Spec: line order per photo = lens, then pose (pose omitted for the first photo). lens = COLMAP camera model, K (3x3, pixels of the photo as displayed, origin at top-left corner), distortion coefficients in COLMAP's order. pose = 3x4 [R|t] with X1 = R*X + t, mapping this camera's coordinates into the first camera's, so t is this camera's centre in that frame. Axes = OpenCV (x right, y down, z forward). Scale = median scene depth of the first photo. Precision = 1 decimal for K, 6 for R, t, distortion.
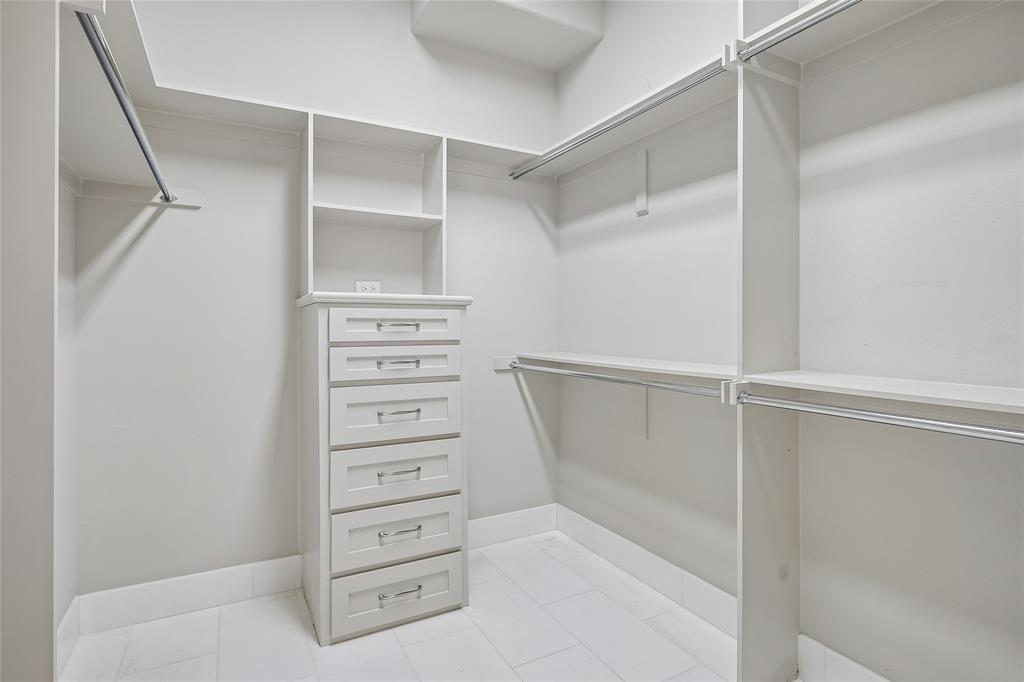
lens RADIAL K [[517.4, 0, 512.1], [0, 517.4, 323.8], [0, 0, 1]] dist [0.000196, -0.000285]
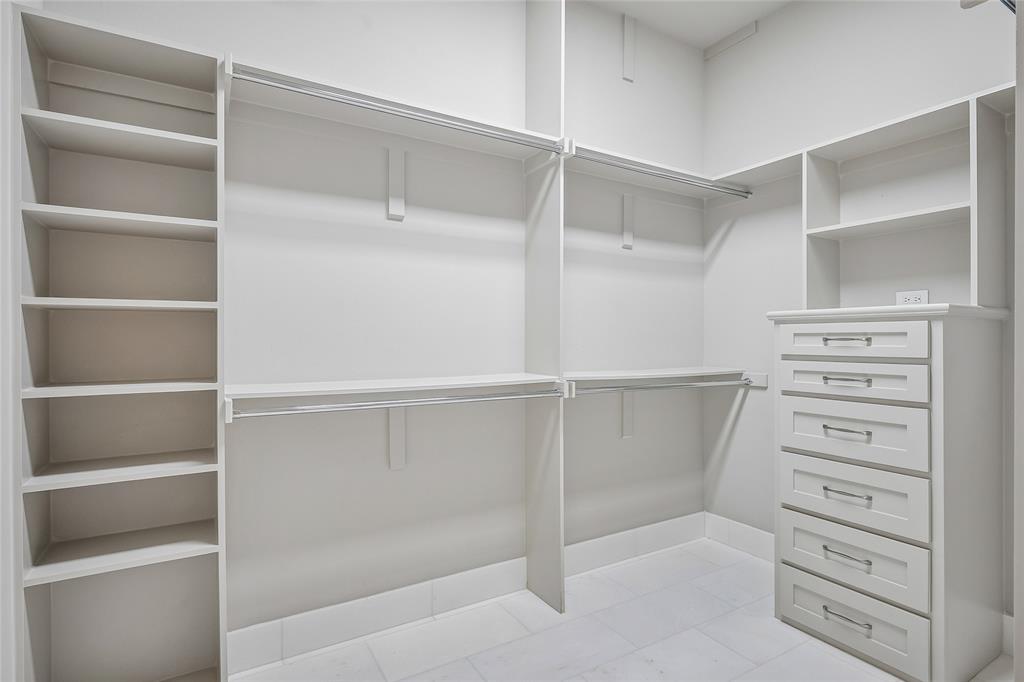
lens RADIAL K [[517.4, 0, 512.1], [0, 517.4, 323.8], [0, 0, 1]] dist [0.000196, -0.000285]
pose [[0.034704, -0.034351, -0.998807, 0.716174], [0.001789, 0.999410, -0.034310, 0.004740], [0.999396, -0.000596, 0.034745, 0.339389]]
